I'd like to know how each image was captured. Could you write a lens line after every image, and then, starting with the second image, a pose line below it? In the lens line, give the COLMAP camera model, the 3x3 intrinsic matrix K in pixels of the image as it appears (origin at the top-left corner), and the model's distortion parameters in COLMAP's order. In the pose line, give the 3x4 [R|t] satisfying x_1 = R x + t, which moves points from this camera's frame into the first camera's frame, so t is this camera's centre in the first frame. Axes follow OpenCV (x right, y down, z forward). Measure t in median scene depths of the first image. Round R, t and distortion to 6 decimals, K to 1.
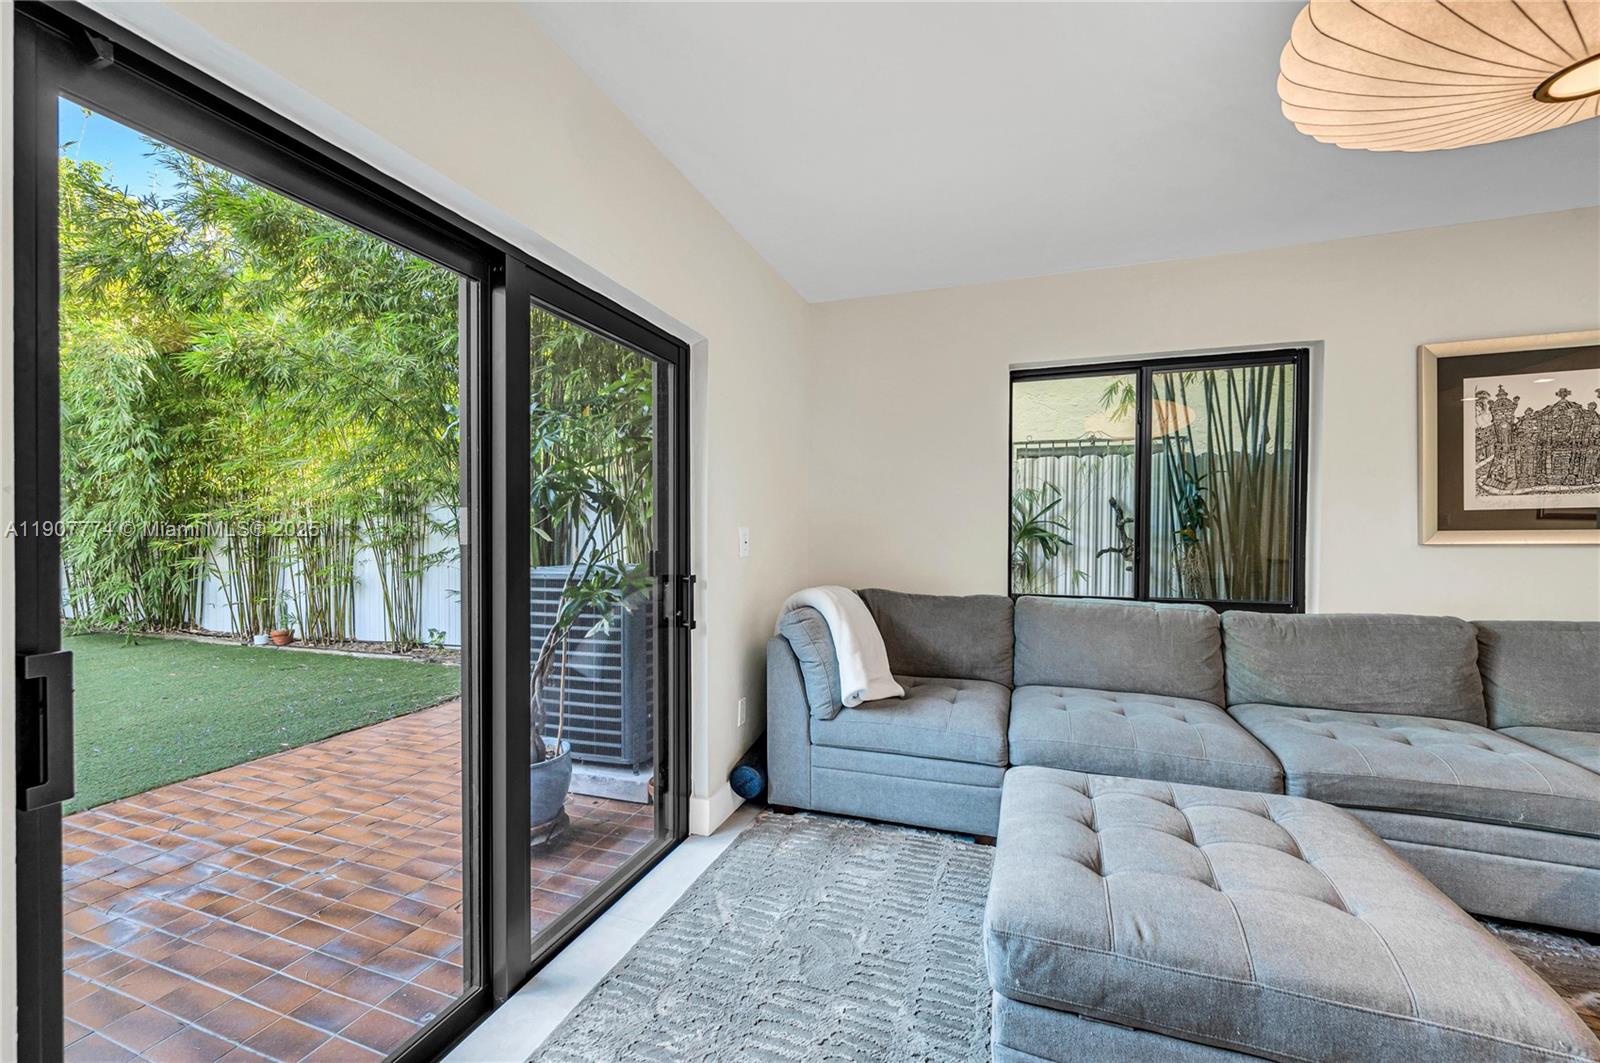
lens RADIAL K [[633.2, 0, 800.0], [0, 633.2, 531.5], [0, 0, 1]] dist [0.000329, -0.000113]
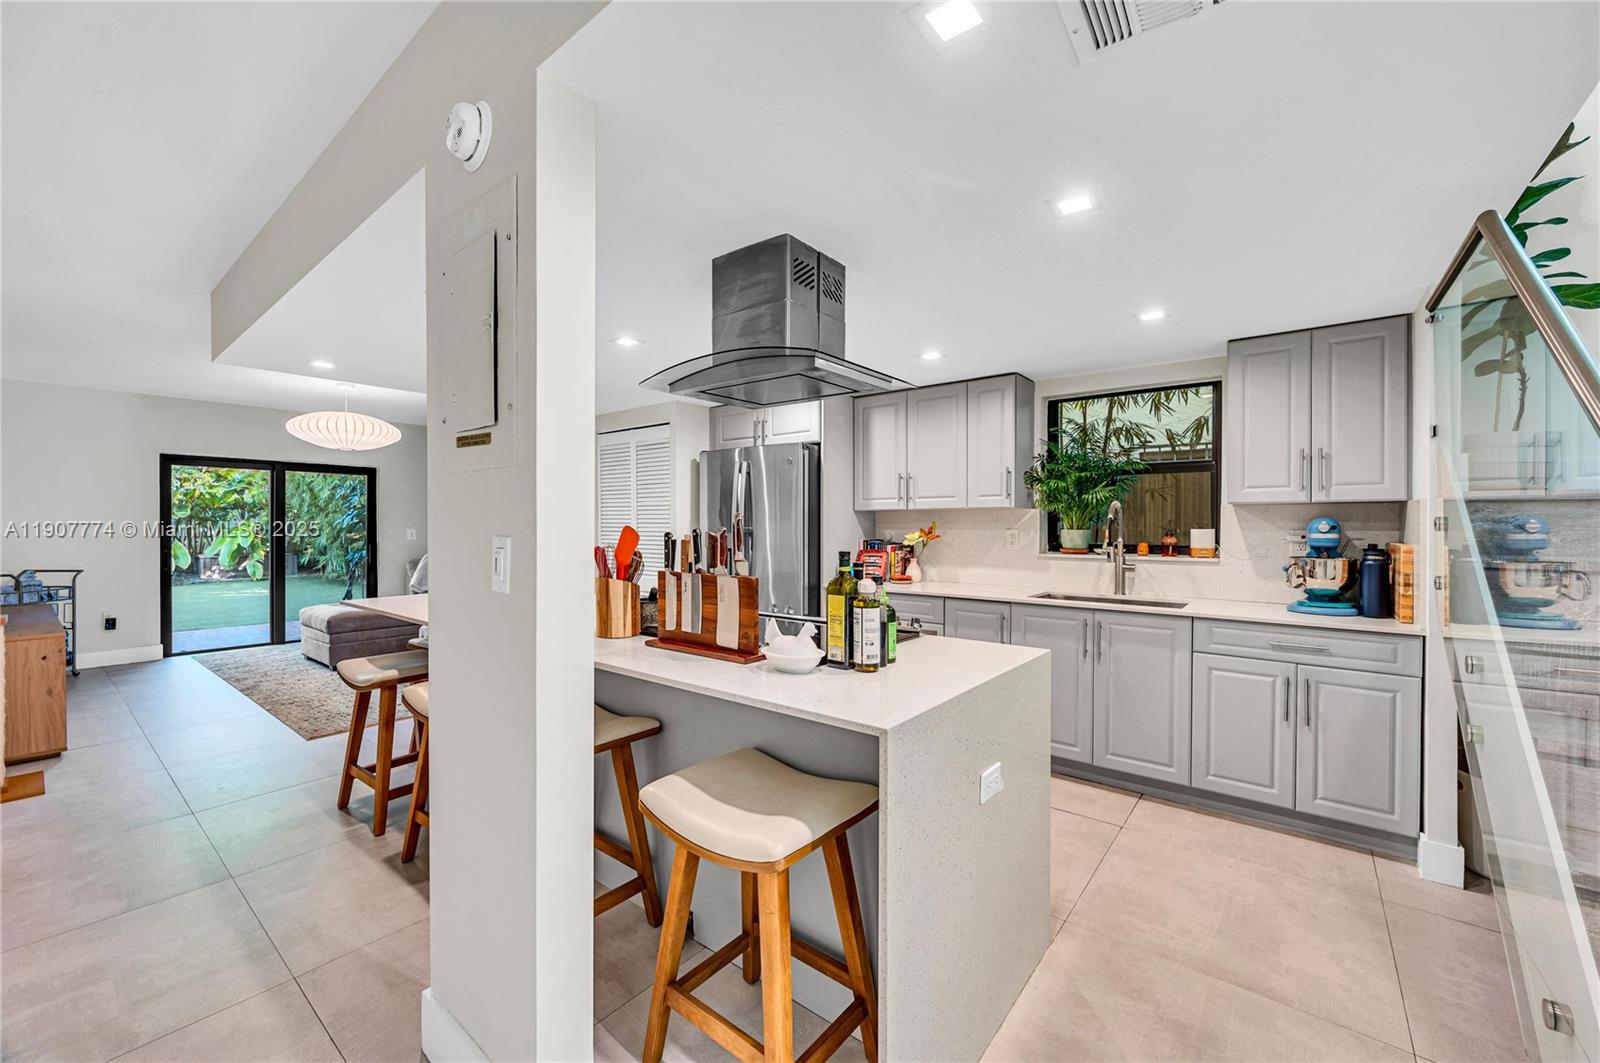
lens RADIAL K [[632.7, 0, 807.1], [0, 632.7, 526.1], [0, 0, 1]] dist [-0.005995, -0.000040]
pose [[0.947187, -0.000578, -0.320680, 1.451160], [0.000268, 0.999999, -0.001011, -0.009586], [0.320681, 0.000871, 0.947187, -0.620849]]
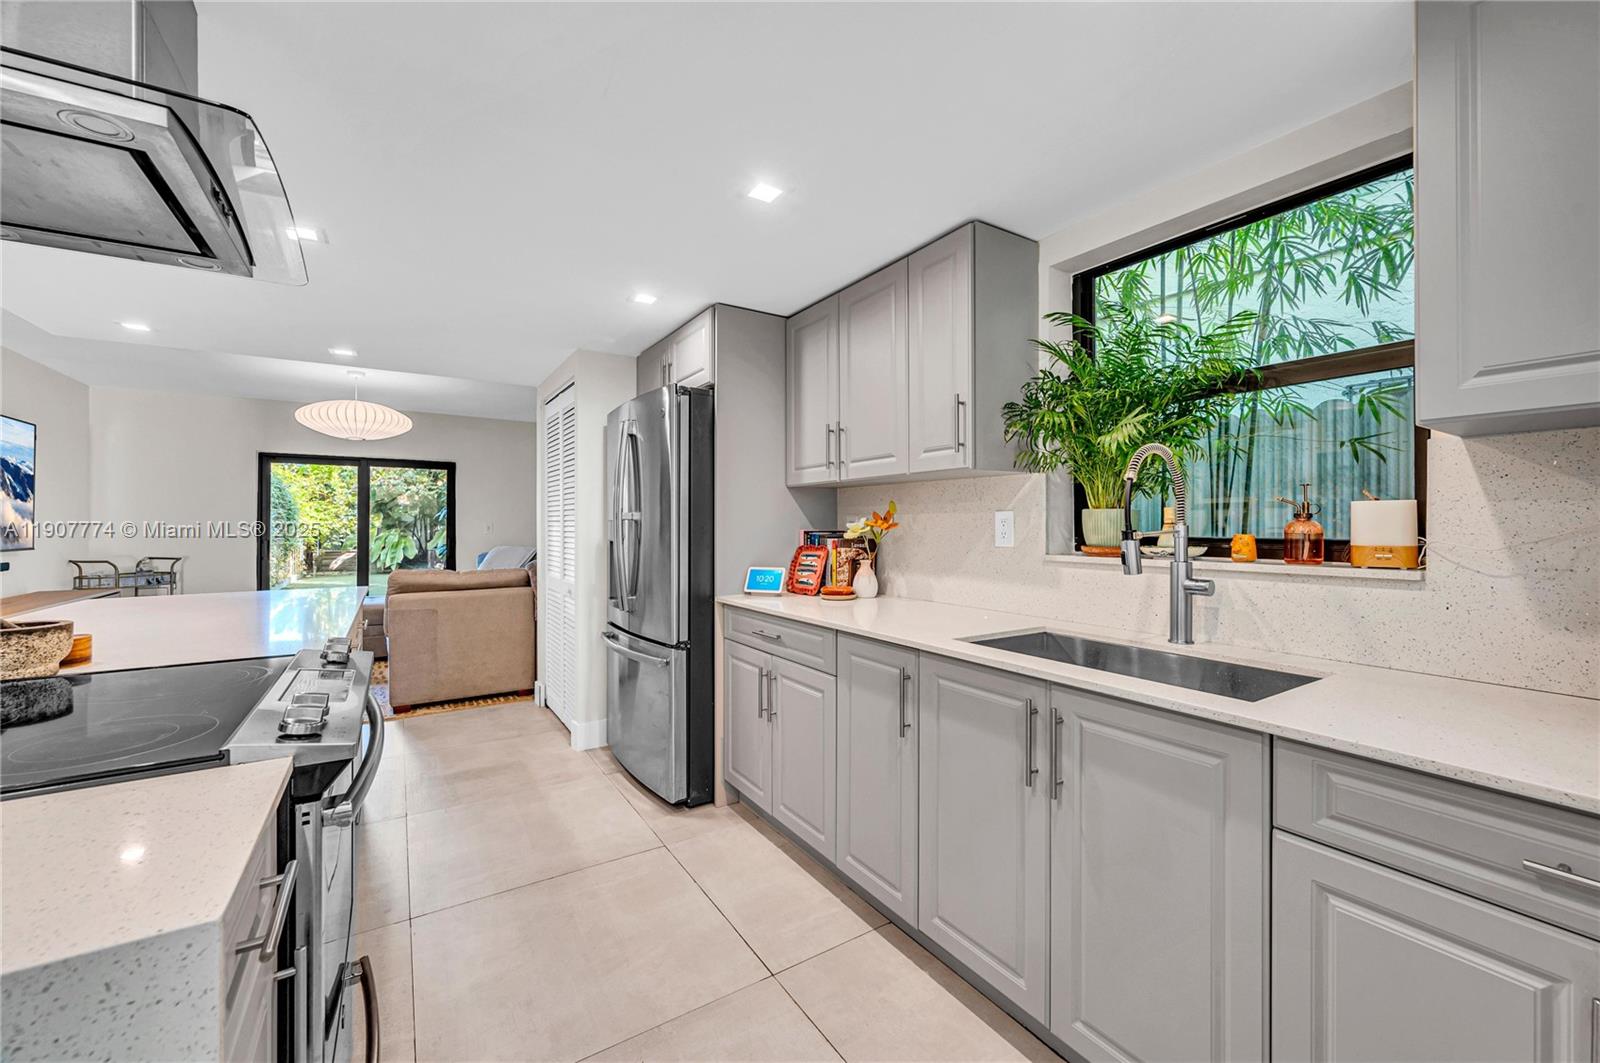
lens RADIAL K [[632.7, 0, 807.1], [0, 632.7, 526.1], [0, 0, 1]] dist [-0.005995, -0.000040]
pose [[0.793340, -0.000221, -0.608778, 1.614756], [0.000193, 1.000000, -0.000112, 0.005617], [0.608778, -0.000028, 0.793340, -0.194308]]
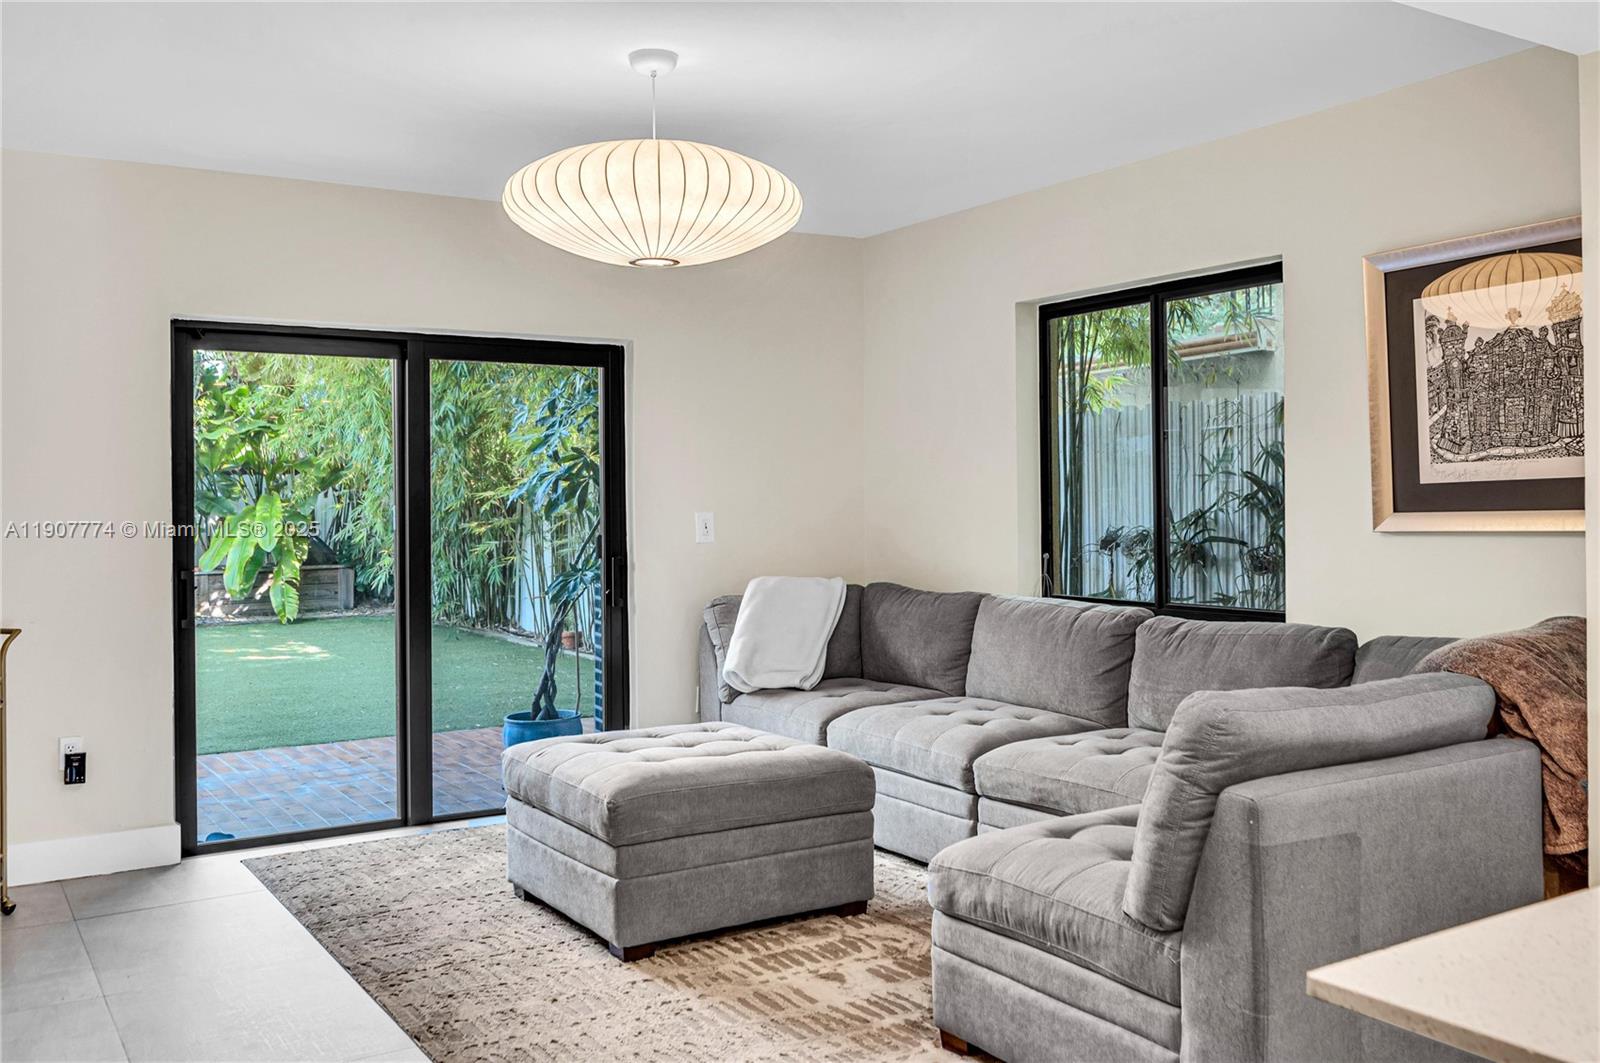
lens RADIAL K [[1416.3, 0, 794.0], [0, 1416.3, 490.3], [0, 0, 1]] dist [-0.005565, 0.016770]
pose [[0.781376, -0.014315, -0.623897, 0.846646], [0.010951, 0.999897, -0.009226, -0.010973], [0.623965, 0.000377, 0.781452, -0.384707]]
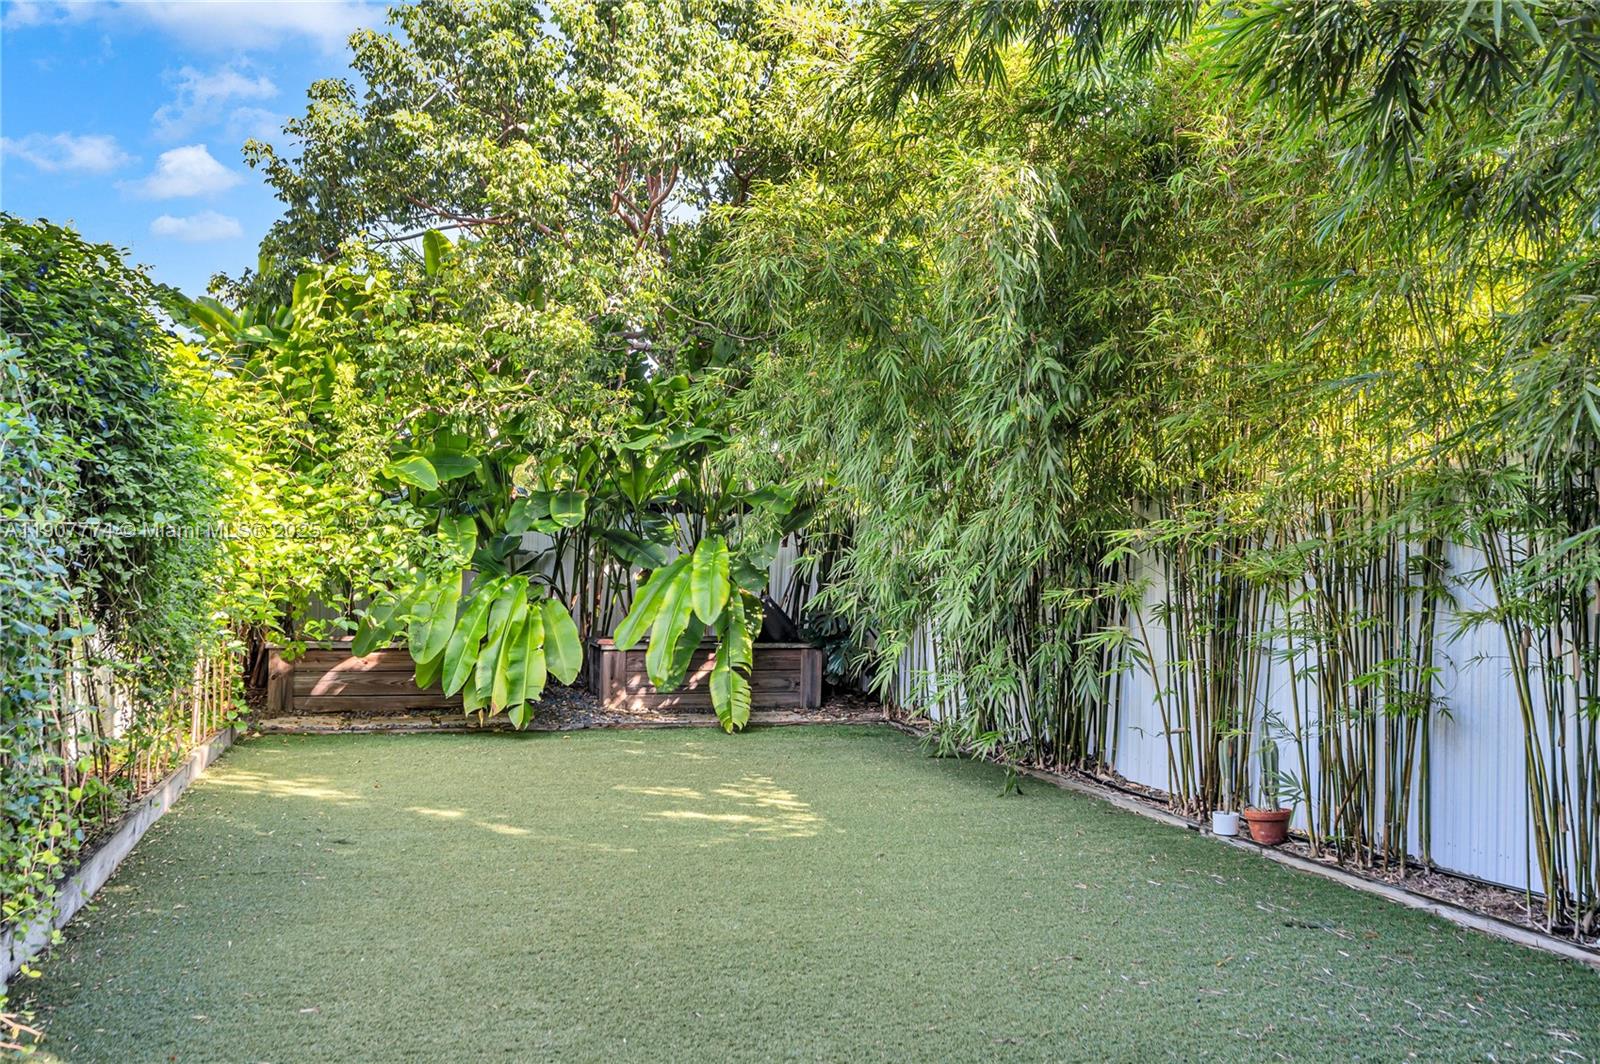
lens RADIAL K [[1402.6, 0, 795.9], [0, 1402.6, 535.3], [0, 0, 1]] dist [-0.005228, -0.000898]
pose [[0.574487, -0.009342, -0.818461, -0.352750], [-0.021099, 0.999434, -0.026217, 0.008636], [0.818242, 0.032330, 0.573964, 0.309191]]
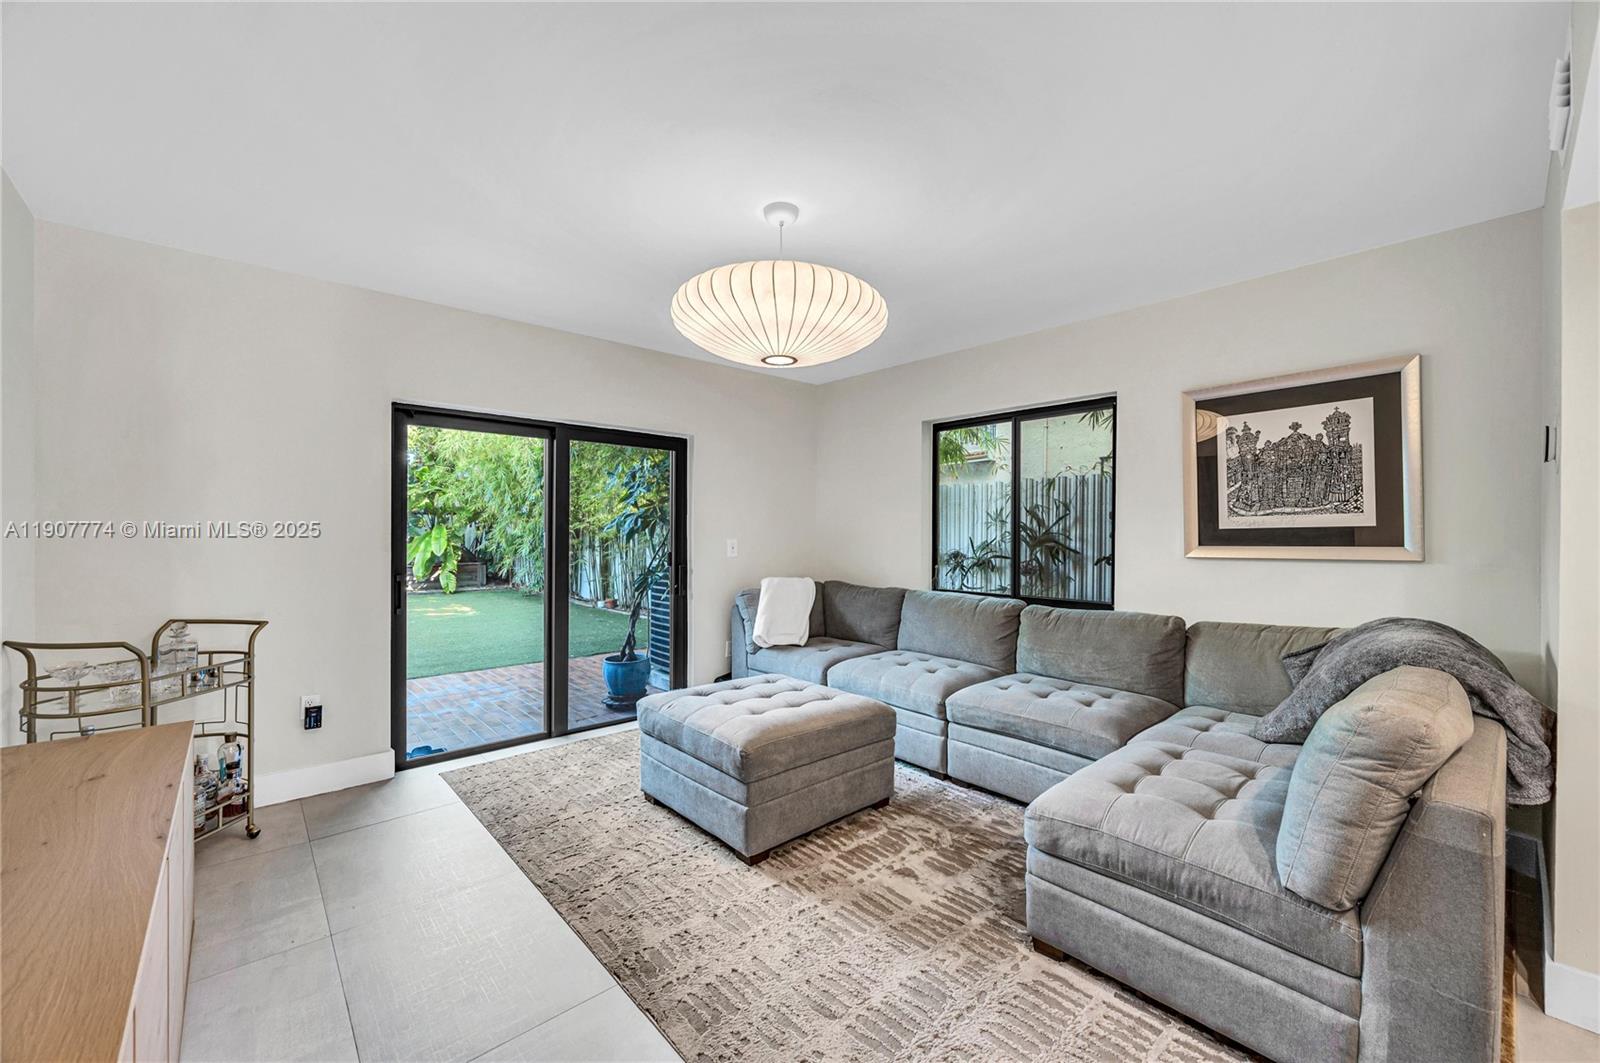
lens RADIAL K [[633.2, 0, 800.0], [0, 633.2, 531.5], [0, 0, 1]] dist [0.000329, -0.000113]
pose [[0.876307, 0.001470, -0.481752, 0.530323], [-0.003630, 0.999987, -0.003552, -0.012399], [0.481740, 0.004861, 0.876301, -0.229857]]
